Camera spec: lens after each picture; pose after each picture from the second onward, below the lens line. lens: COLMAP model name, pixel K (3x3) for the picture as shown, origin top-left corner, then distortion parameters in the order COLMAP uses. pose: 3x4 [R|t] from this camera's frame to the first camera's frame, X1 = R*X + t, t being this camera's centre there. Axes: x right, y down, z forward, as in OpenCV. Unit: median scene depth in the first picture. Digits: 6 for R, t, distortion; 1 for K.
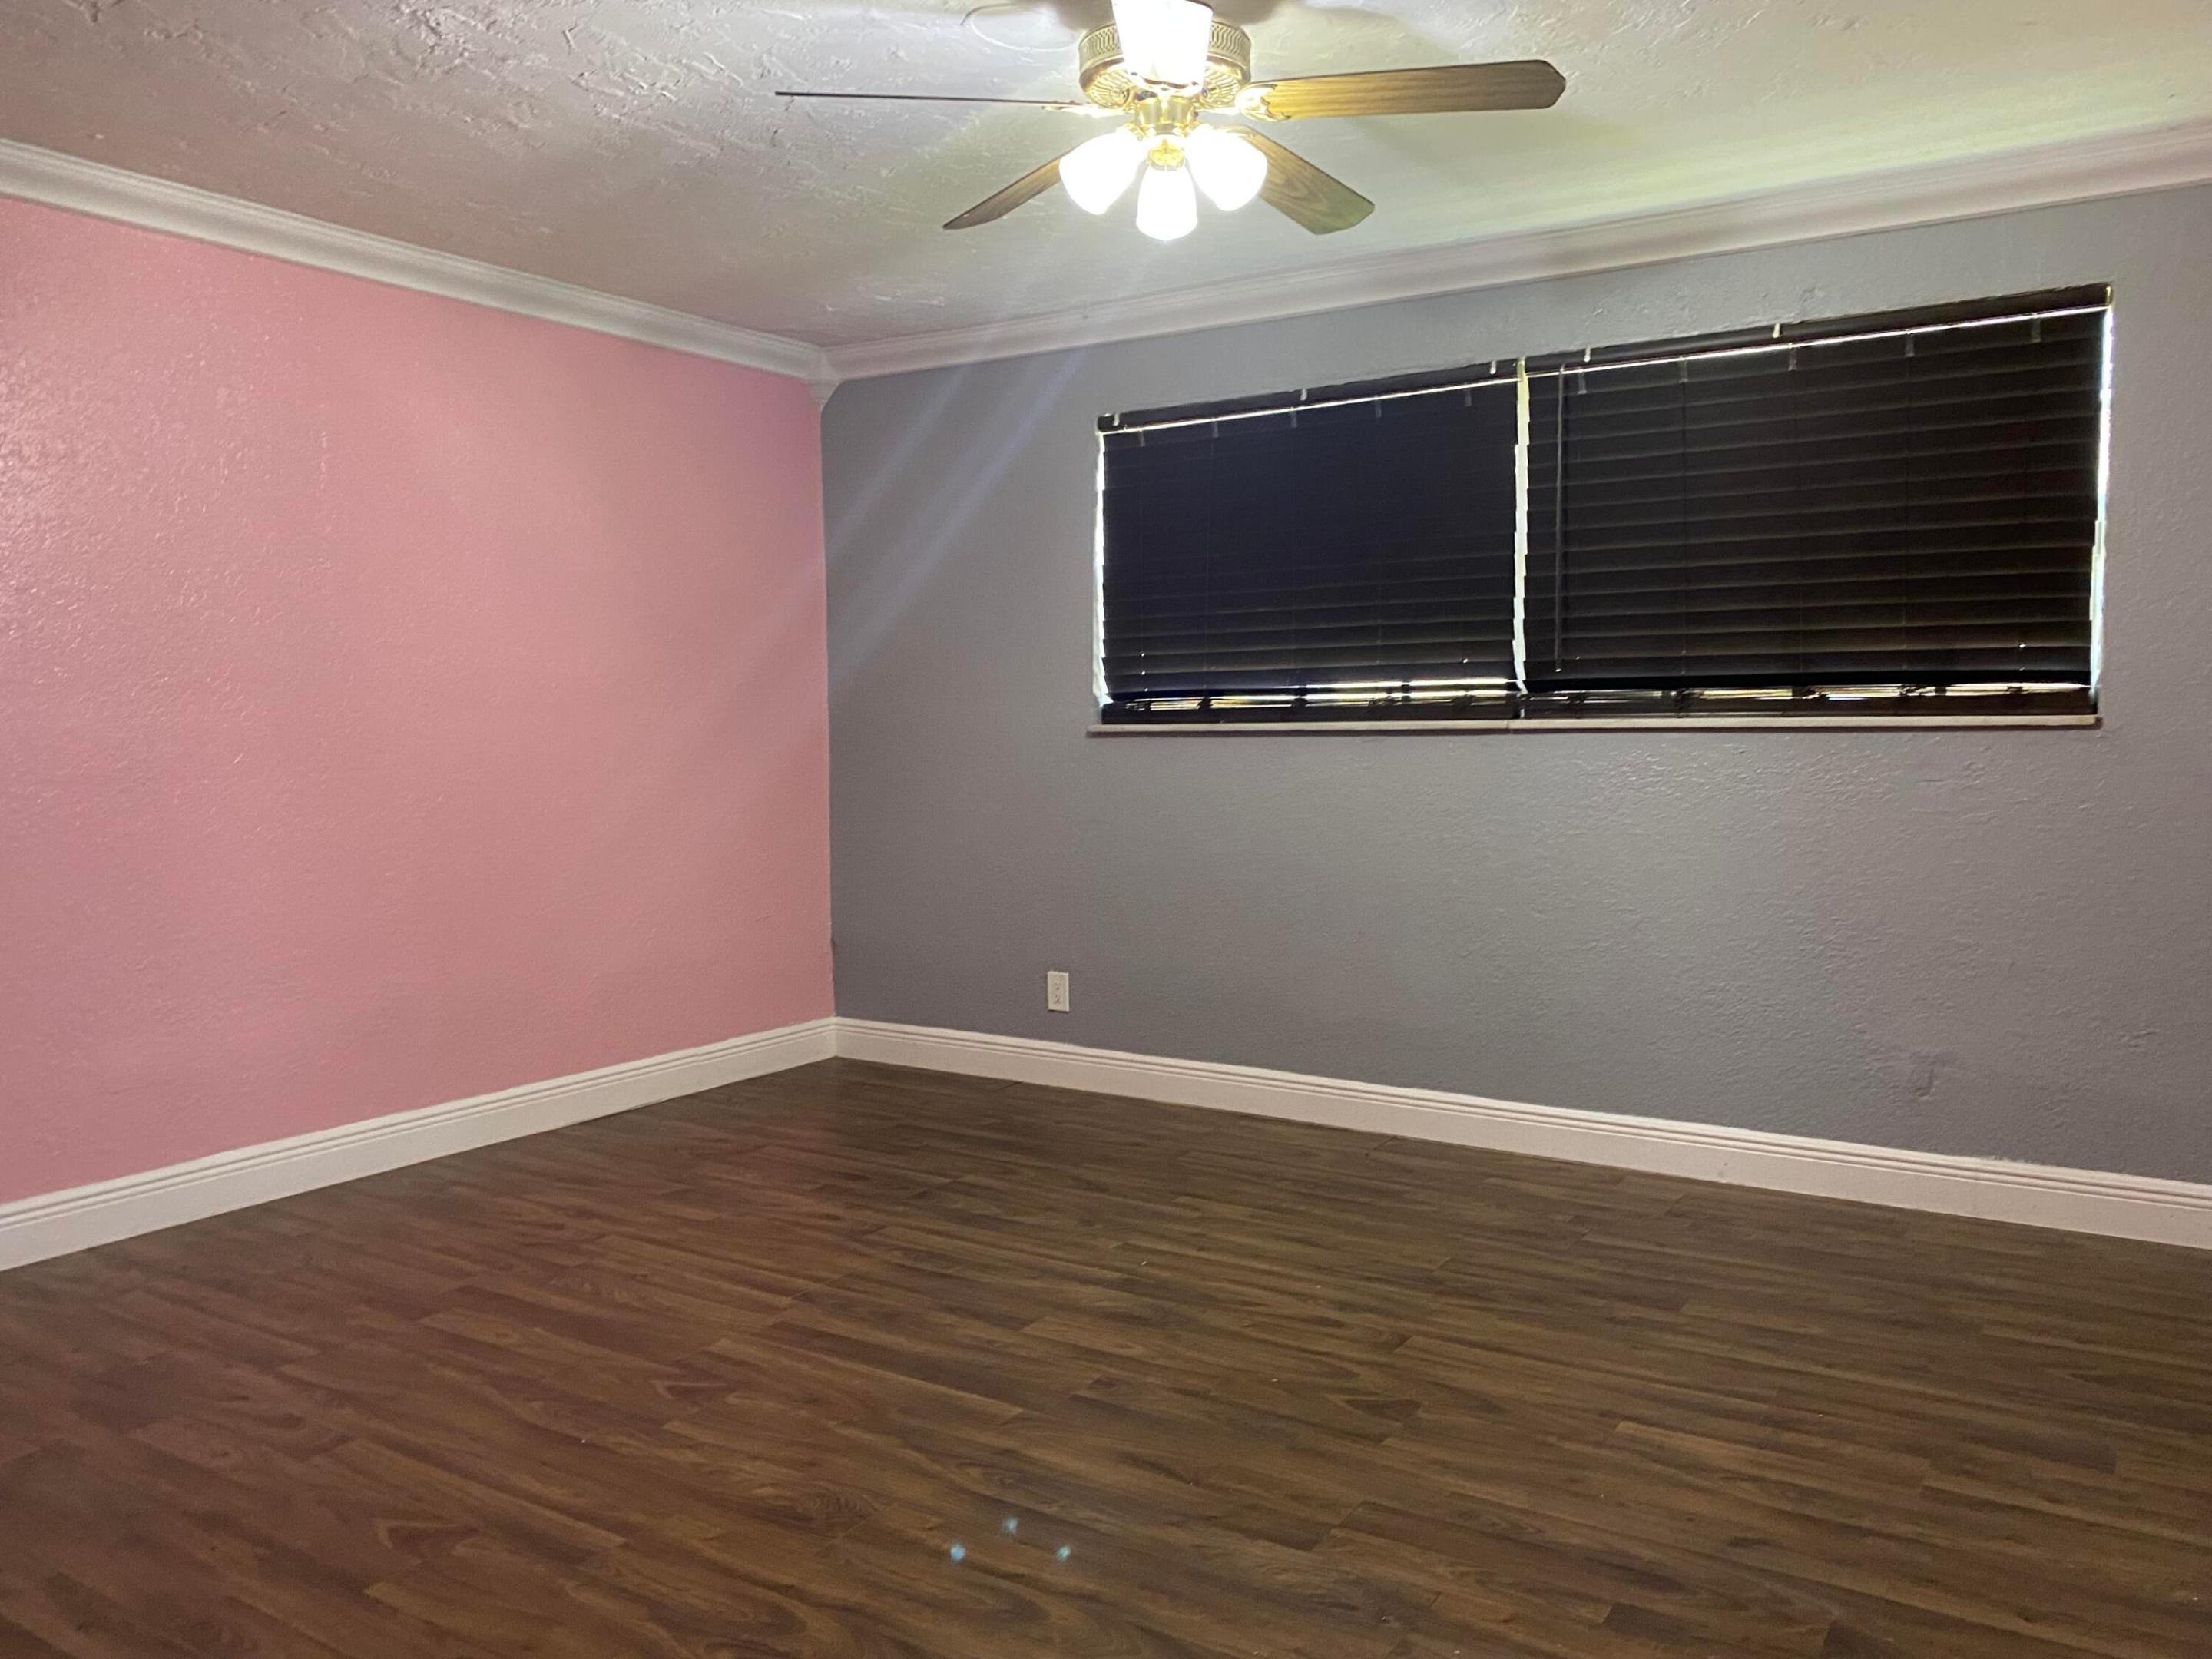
lens RADIAL K [[1705.1, 0, 1106.0], [0, 1705.1, 829.5], [0, 0, 1]] dist [0.098530, -0.181740]
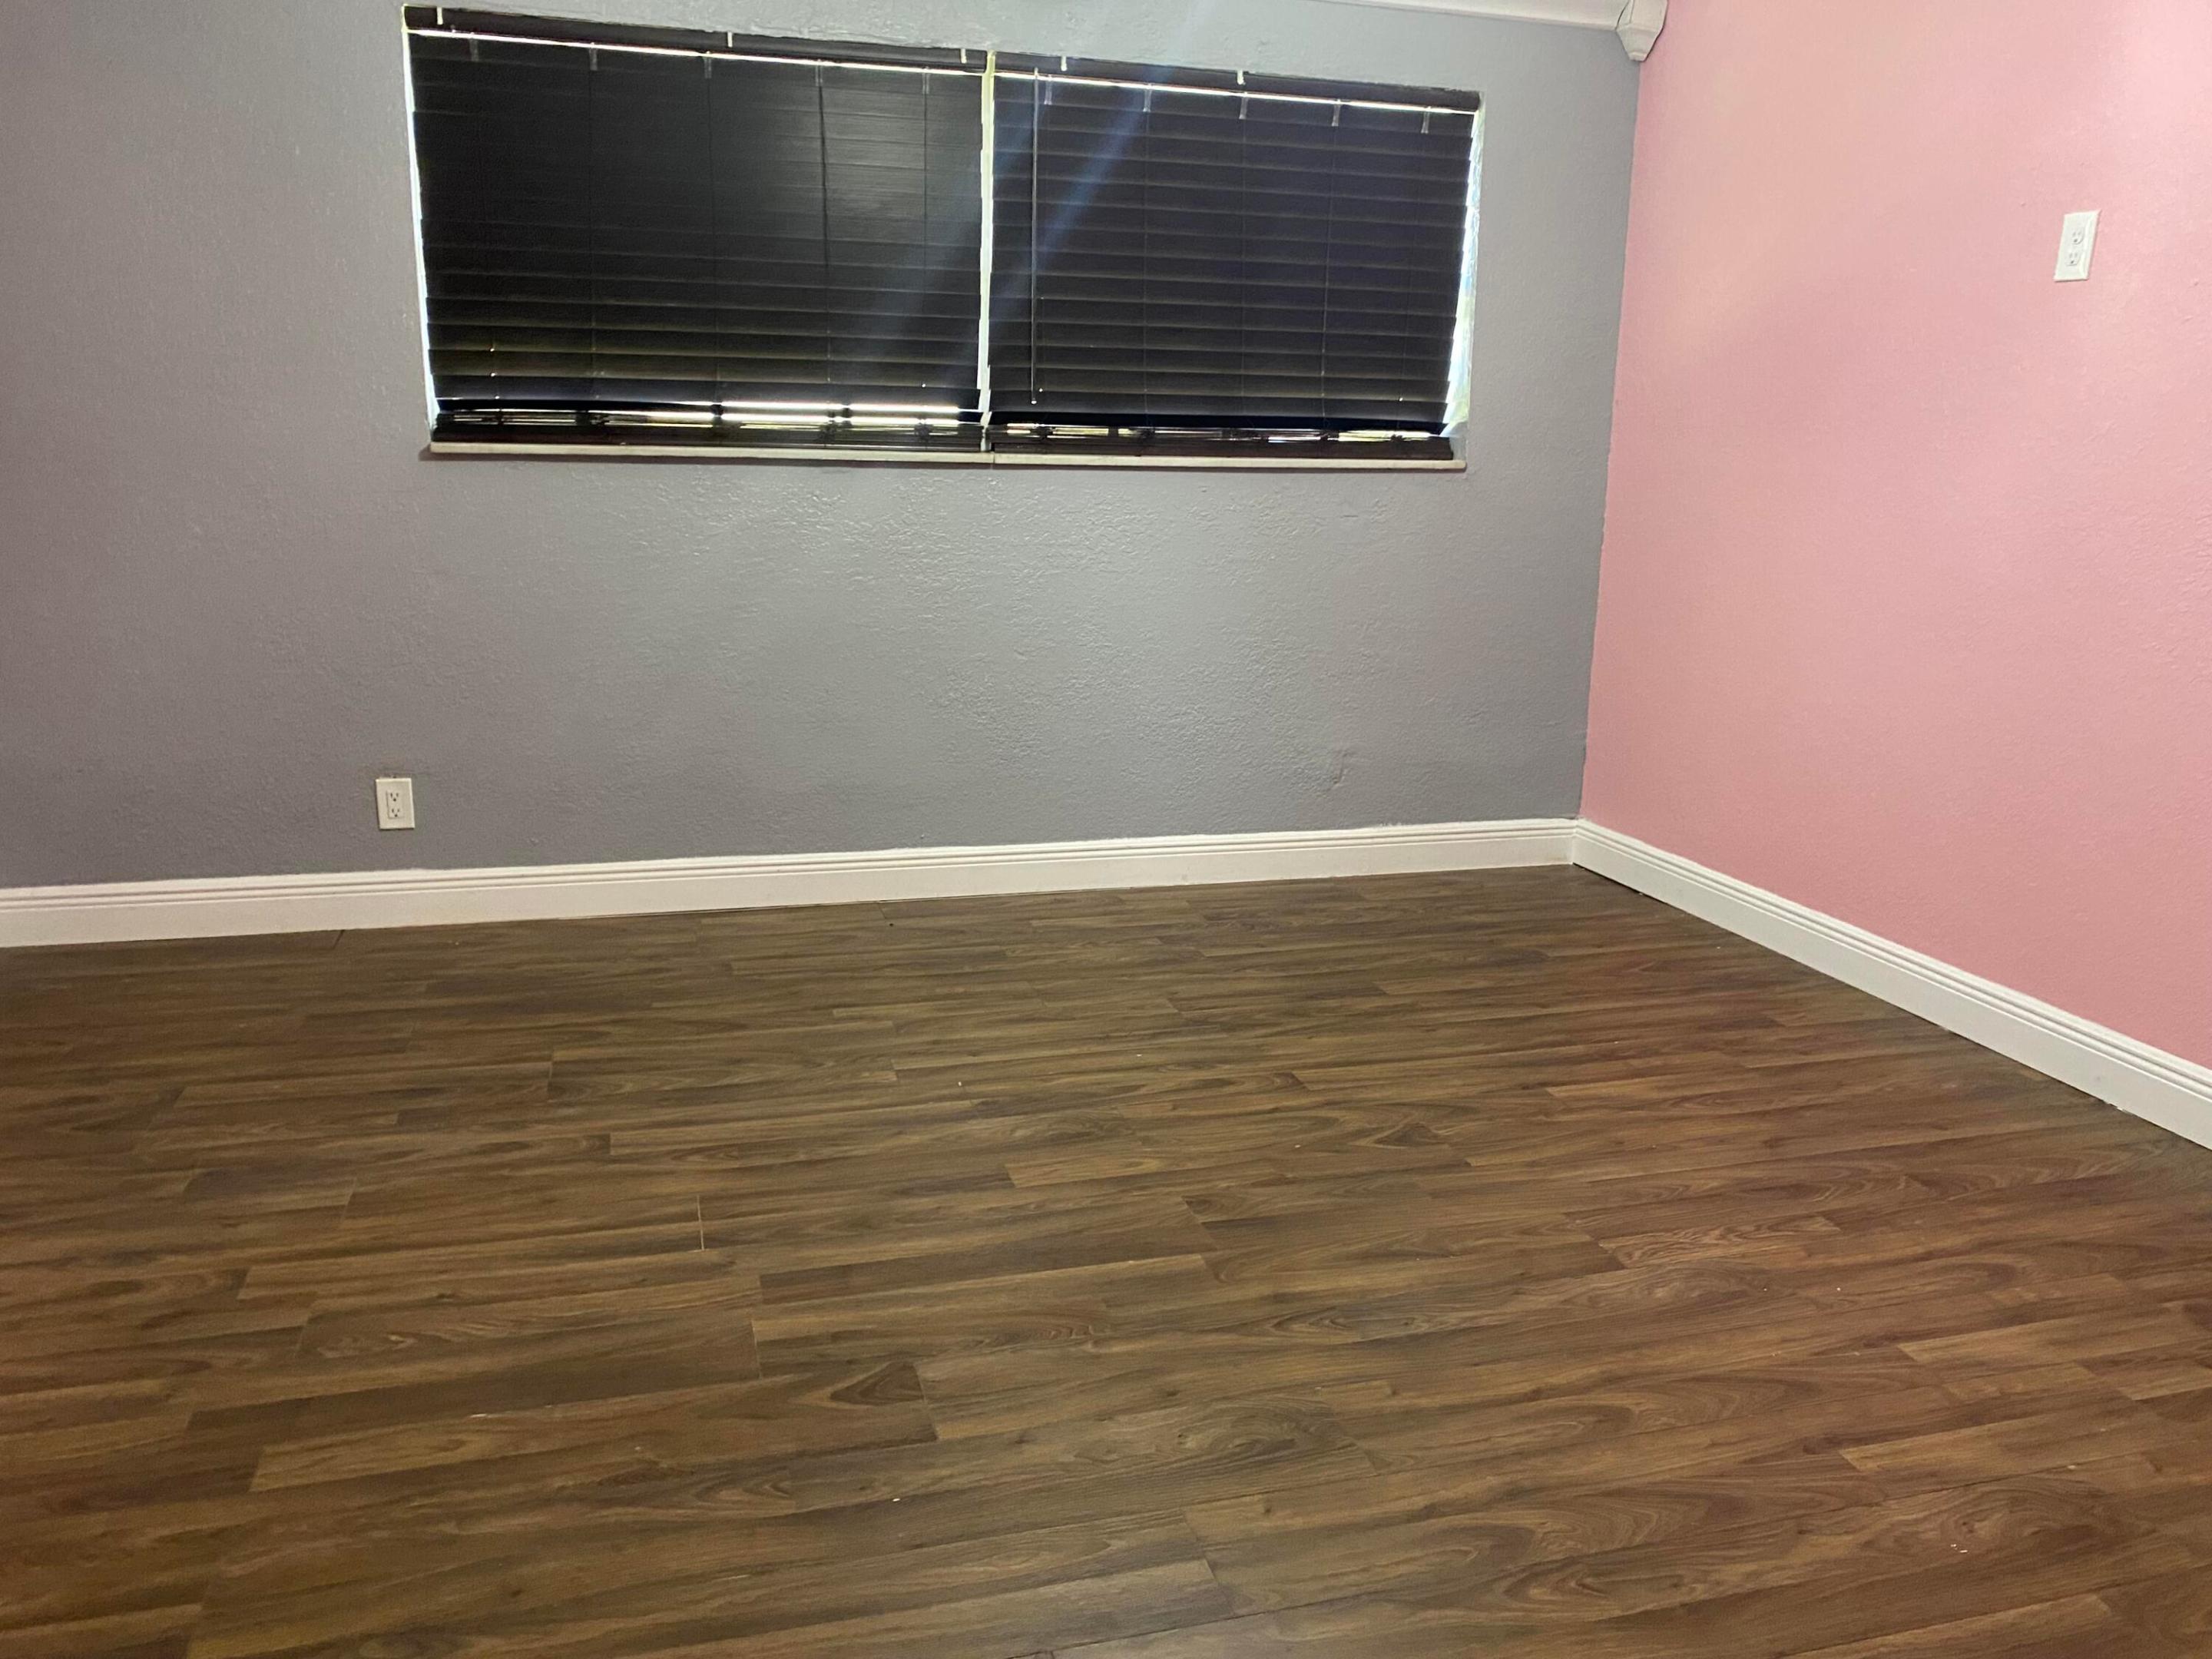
lens RADIAL K [[1700.6, 0, 1111.6], [0, 1700.6, 807.3], [0, 0, 1]] dist [0.112269, -0.201552]
pose [[0.649939, -0.139472, 0.747079, -0.546435], [0.024237, 0.986320, 0.163050, -0.027395], [-0.759600, -0.087866, 0.644428, 0.377121]]
